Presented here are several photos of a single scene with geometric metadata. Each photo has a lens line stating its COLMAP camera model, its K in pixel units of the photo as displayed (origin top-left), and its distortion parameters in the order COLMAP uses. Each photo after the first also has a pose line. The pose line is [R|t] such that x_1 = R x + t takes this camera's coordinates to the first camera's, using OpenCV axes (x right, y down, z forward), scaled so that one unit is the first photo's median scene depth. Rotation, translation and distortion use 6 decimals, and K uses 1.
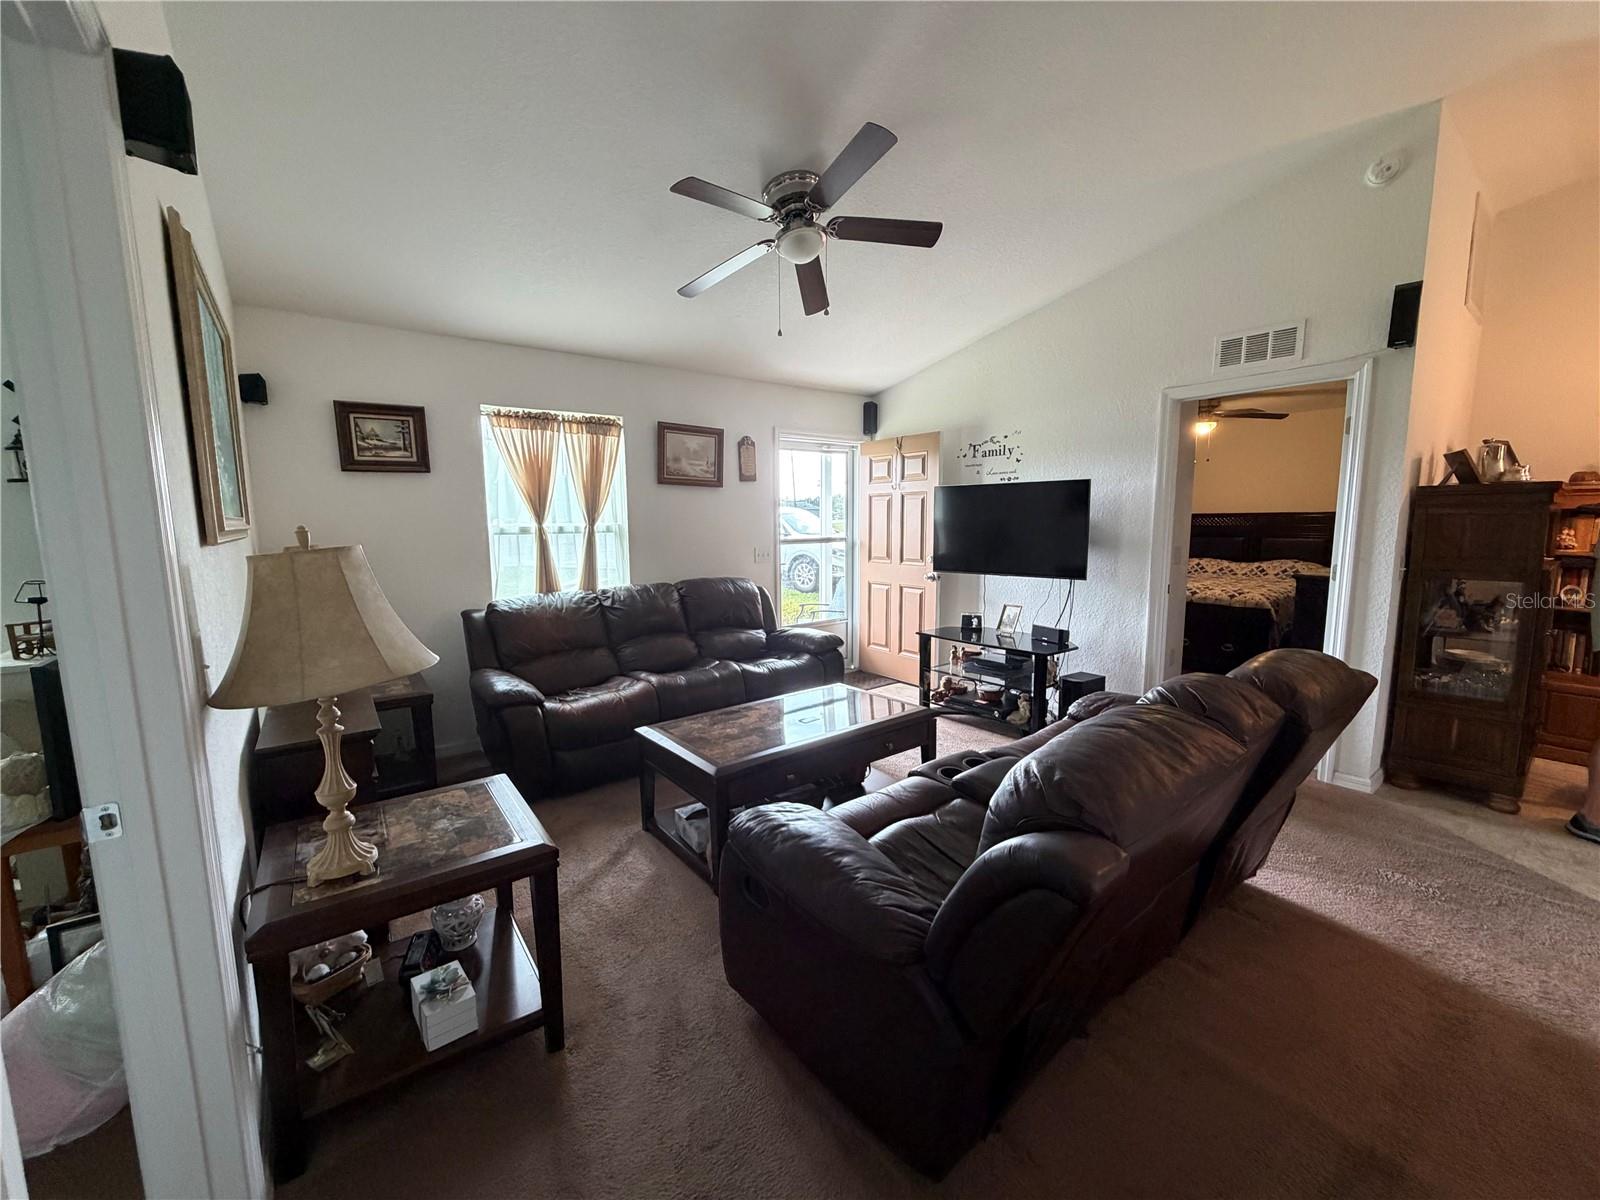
lens RADIAL K [[635.8, 0, 798.5], [0, 635.8, 596.8], [0, 0, 1]] dist [0.002530, 0.000508]
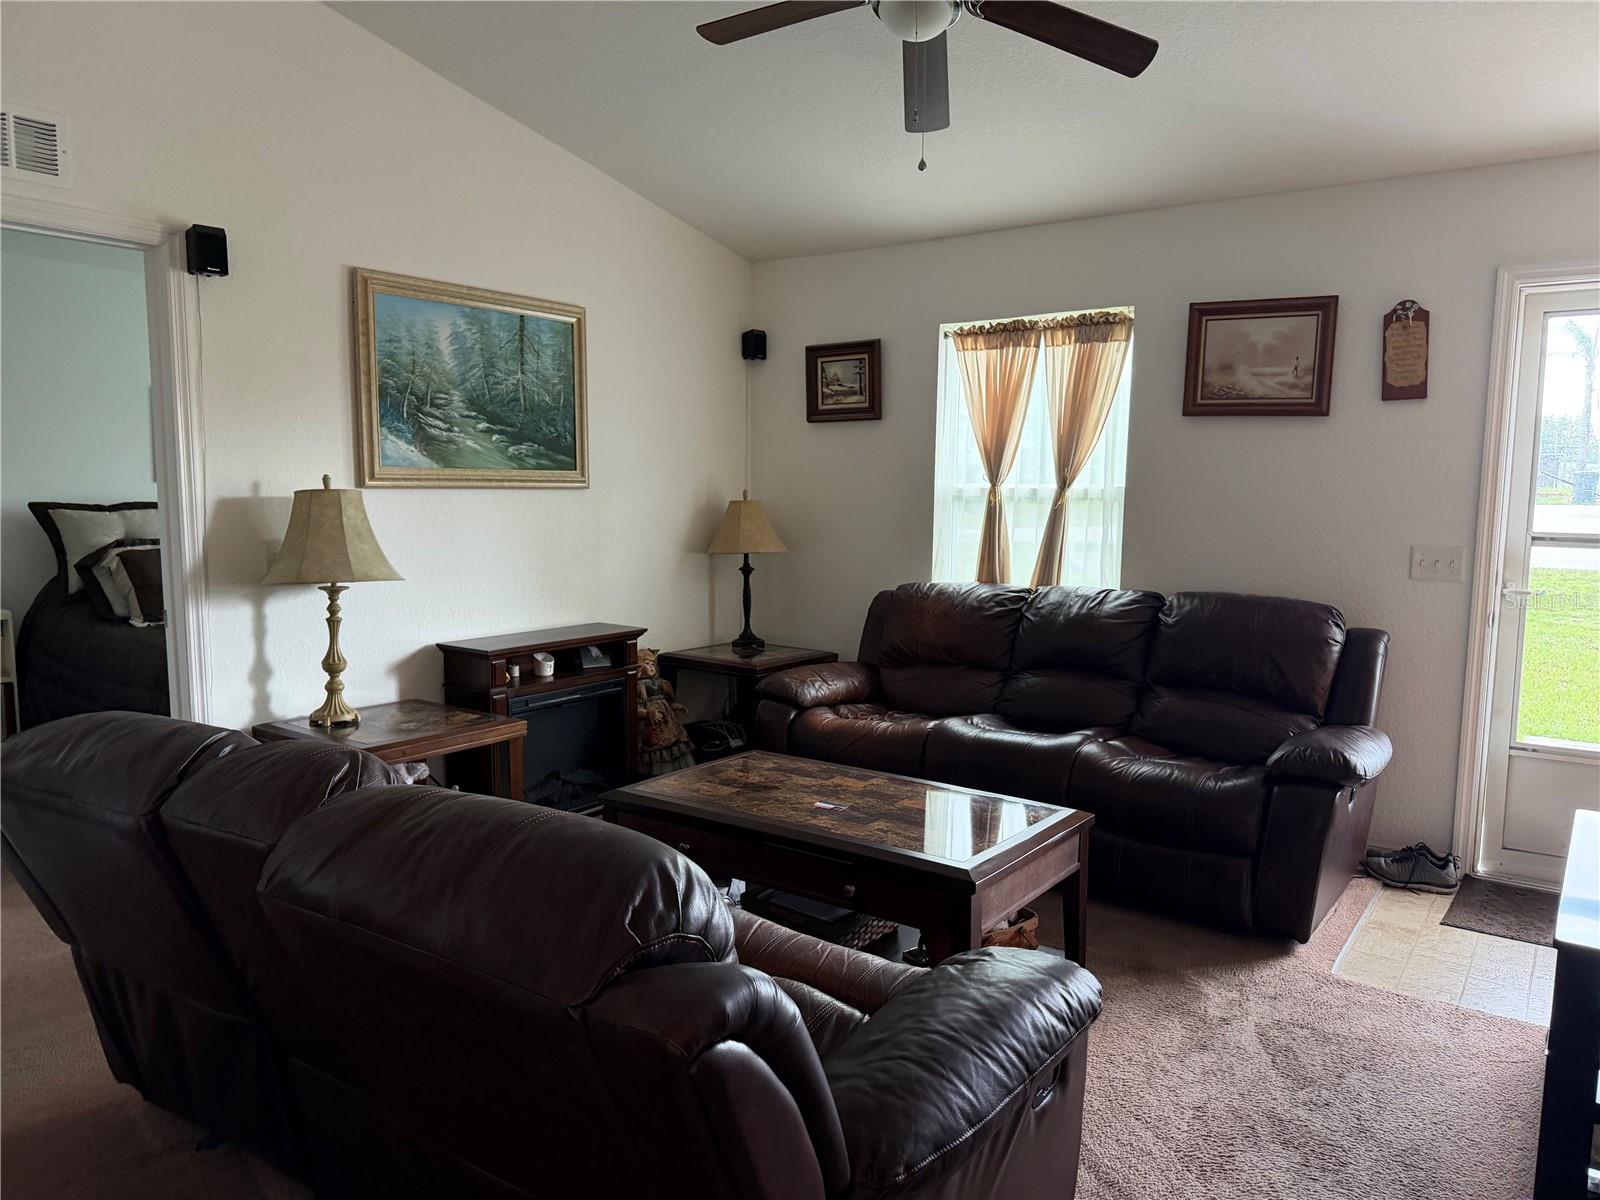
lens RADIAL K [[1124.0, 0, 820.8], [0, 1124.0, 620.2], [0, 0, 1]] dist [0.074190, -0.089923]
pose [[0.298722, 0.130501, -0.945375, 0.872953], [-0.127391, 0.987194, 0.096021, -0.074460], [0.945799, 0.091749, 0.311521, 0.540404]]
